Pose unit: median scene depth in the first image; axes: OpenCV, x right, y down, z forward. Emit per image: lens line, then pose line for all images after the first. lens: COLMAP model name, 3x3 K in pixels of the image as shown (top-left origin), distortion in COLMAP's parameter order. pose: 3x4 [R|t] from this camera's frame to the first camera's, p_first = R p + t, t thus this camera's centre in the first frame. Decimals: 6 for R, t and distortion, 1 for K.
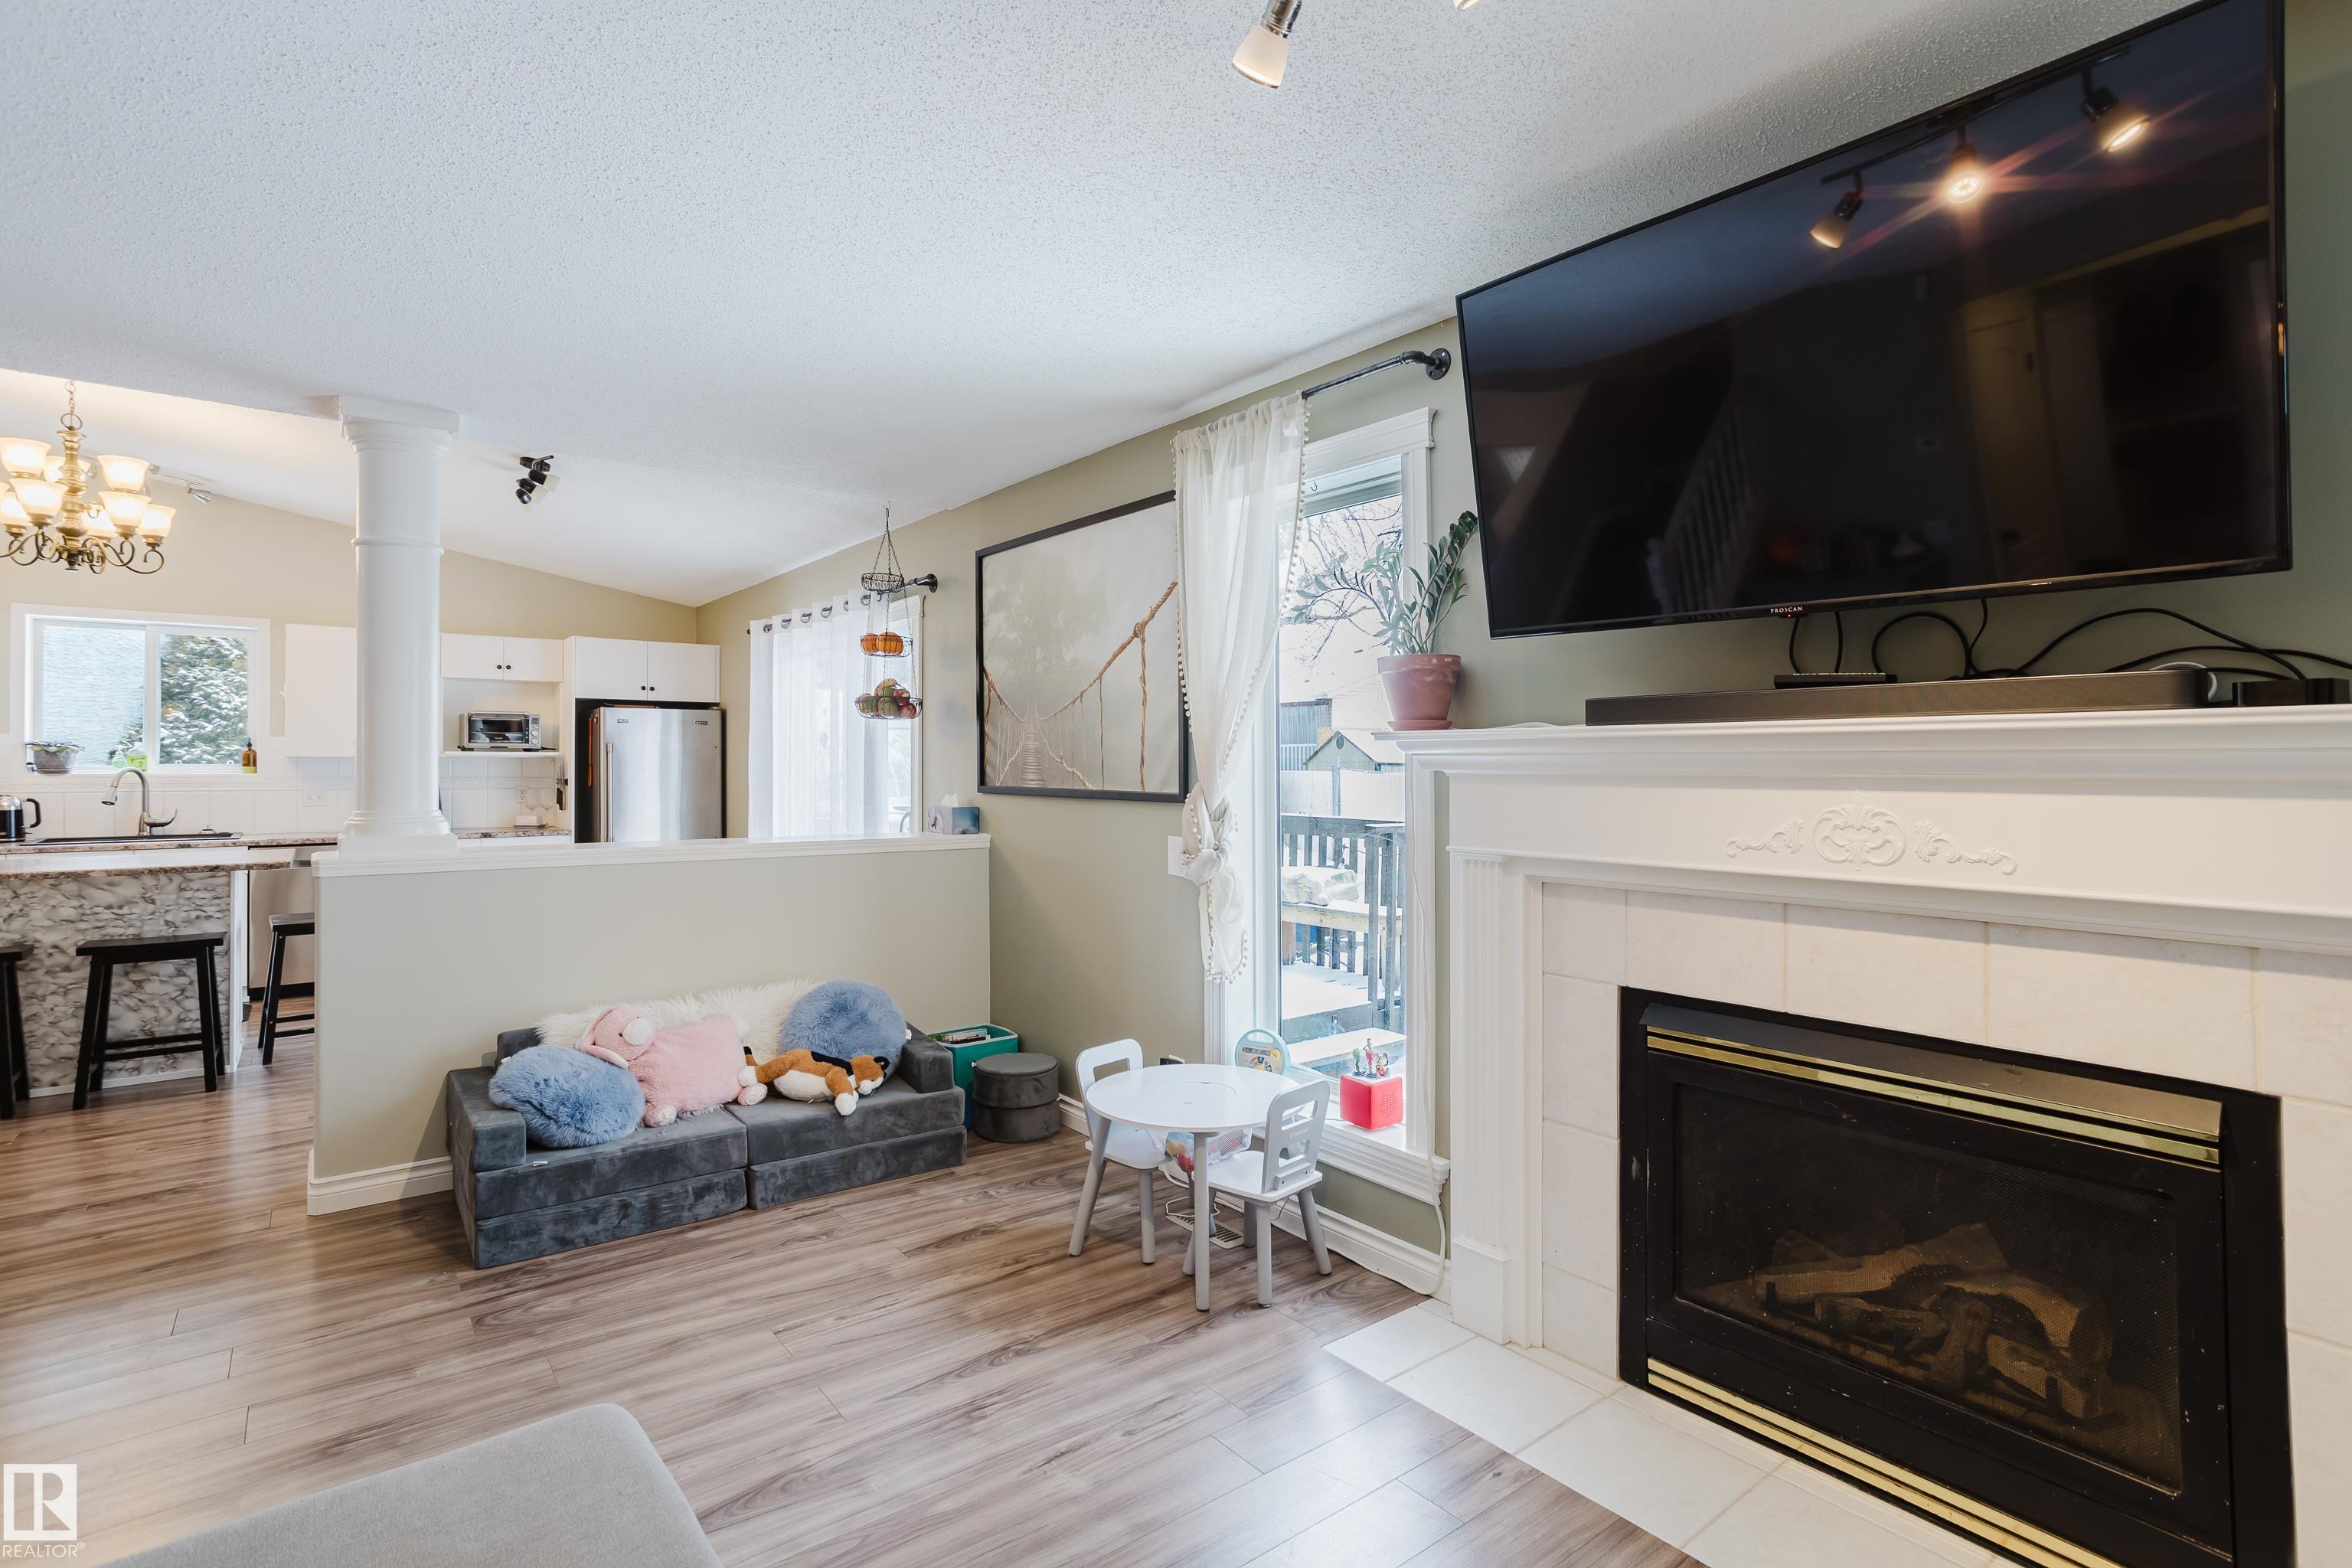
lens RADIAL K [[1137.7, 0, 1163.1], [0, 1137.7, 758.1], [0, 0, 1]] dist [-0.048601, 0.029053]
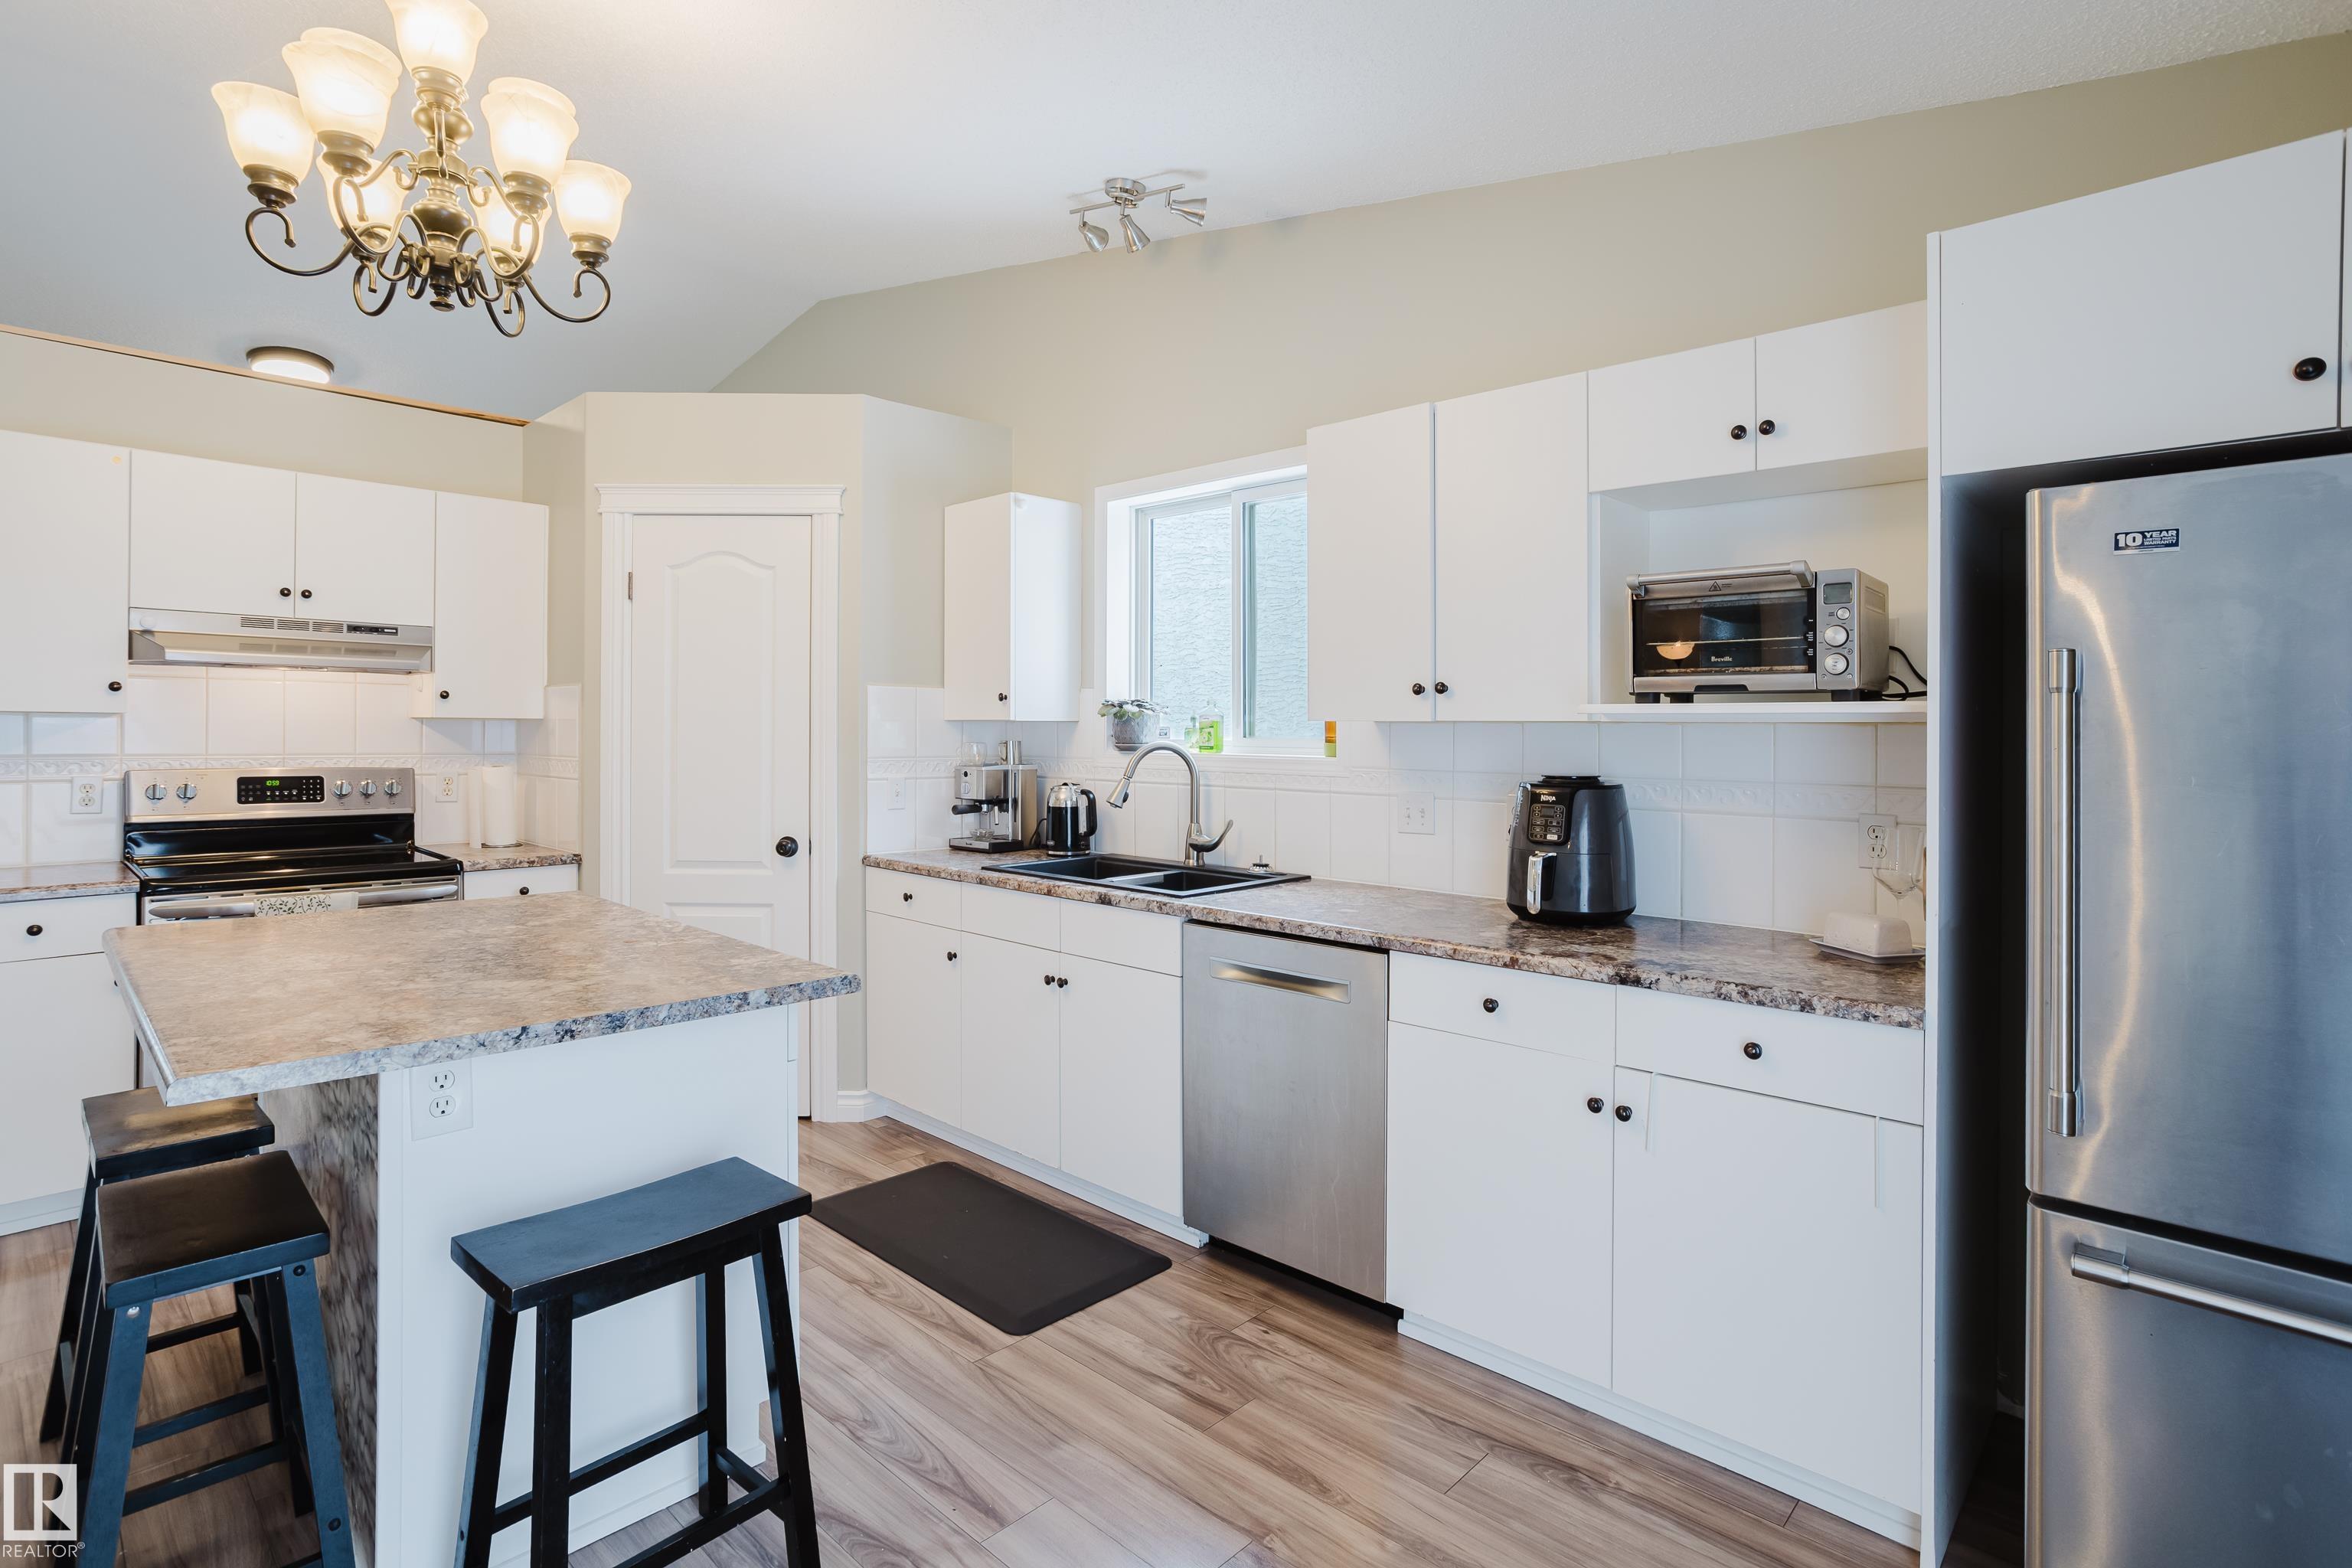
lens RADIAL K [[1148.6, 0, 1173.2], [0, 1148.6, 732.5], [0, 0, 1]] dist [-0.049855, 0.026923]
pose [[0.165329, 0.001058, -0.986238, -0.669345], [-0.005732, 0.999984, 0.000111, 0.006504], [0.986222, 0.005635, 0.165332, 1.719844]]
